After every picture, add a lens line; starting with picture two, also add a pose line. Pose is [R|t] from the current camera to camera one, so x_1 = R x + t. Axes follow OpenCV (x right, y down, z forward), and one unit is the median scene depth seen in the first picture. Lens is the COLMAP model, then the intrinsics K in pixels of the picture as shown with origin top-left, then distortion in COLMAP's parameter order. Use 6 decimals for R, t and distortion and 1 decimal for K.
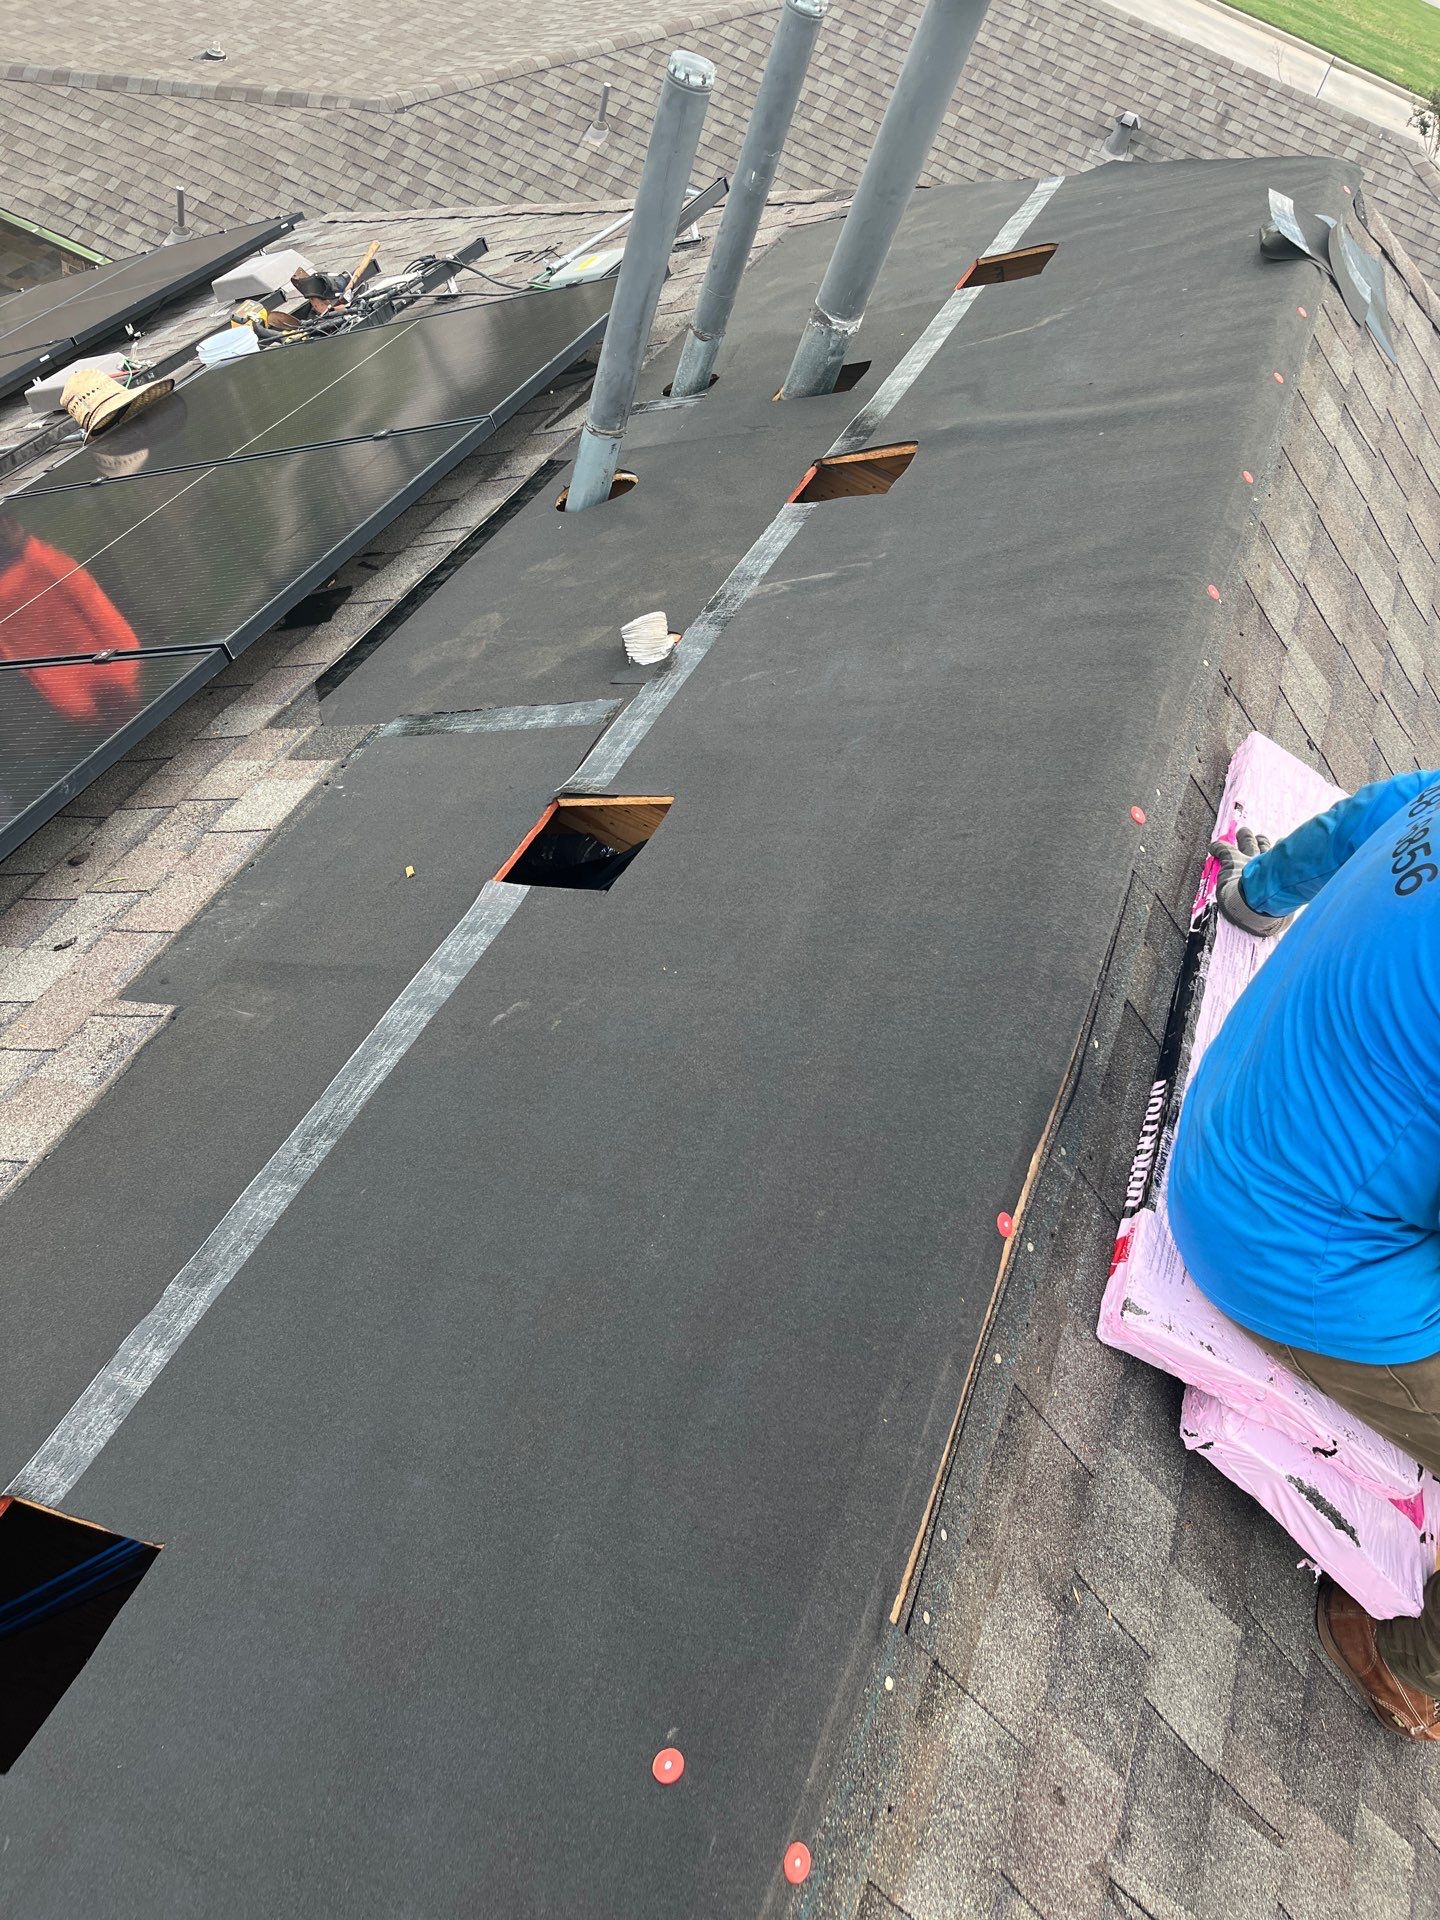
lens RADIAL K [[1456.1, 0, 720.0], [0, 1456.1, 960.0], [0, 0, 1]] dist [0.088001, -0.129601]
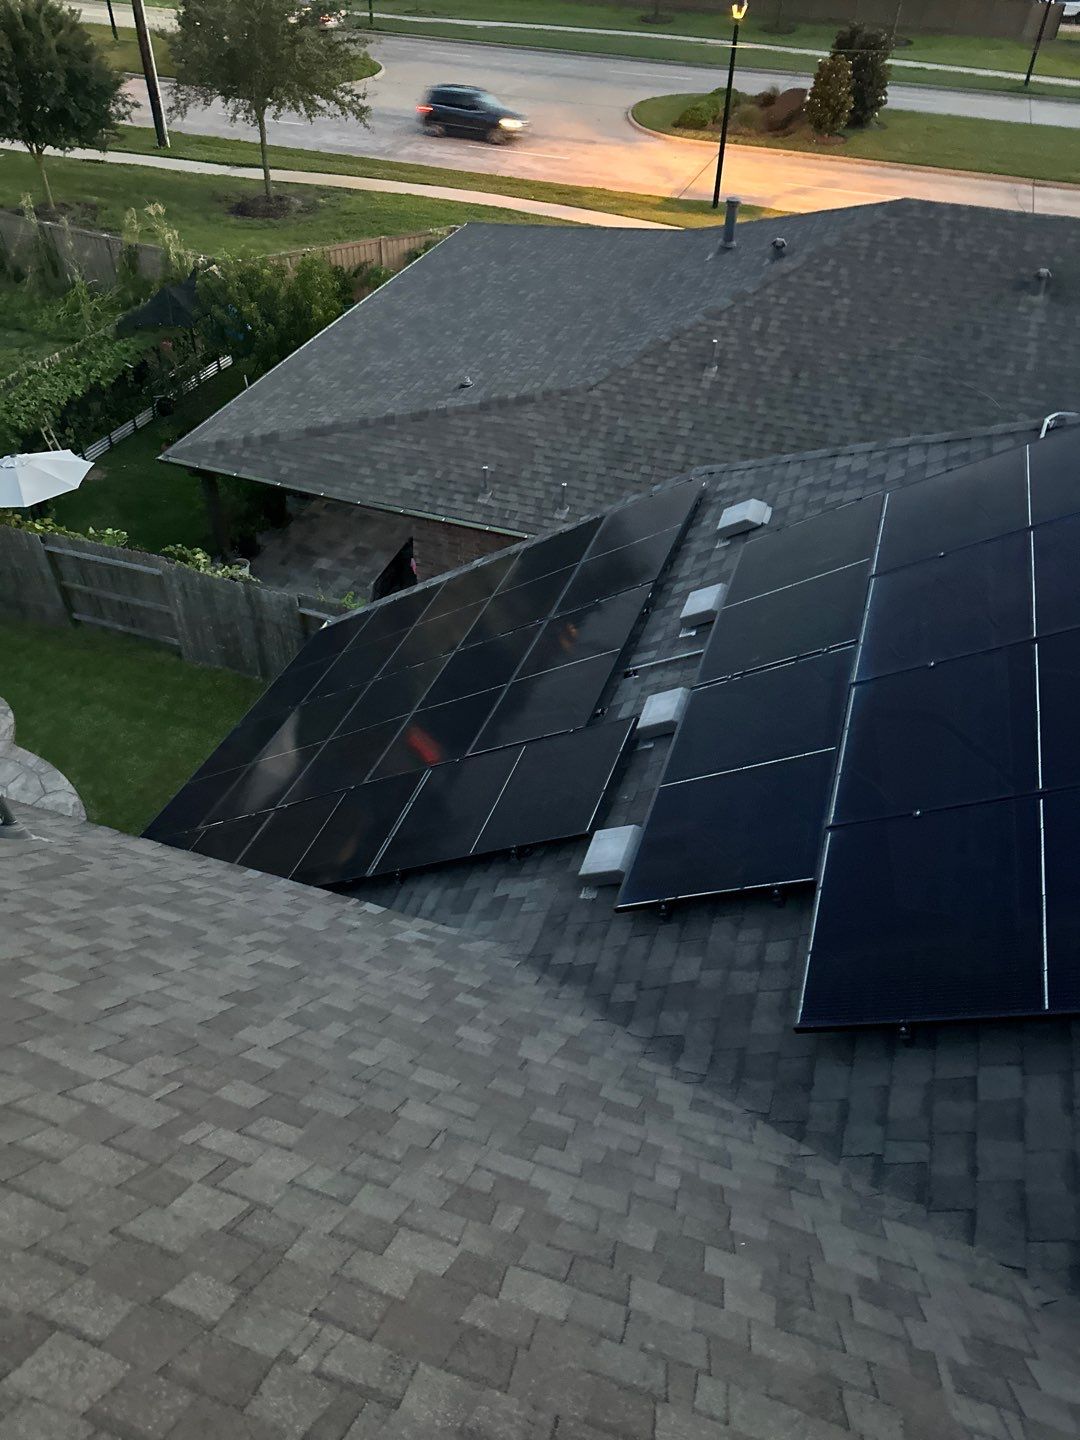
lens RADIAL K [[1000.7, 0, 536.4], [0, 1000.7, 740.8], [0, 0, 1]] dist [0.069021, -0.095709]
pose [[0.969995, -0.214416, -0.114613, -0.232246], [0.198097, 0.970317, -0.138718, -0.049537], [0.140954, 0.111852, 0.983677, -0.074070]]
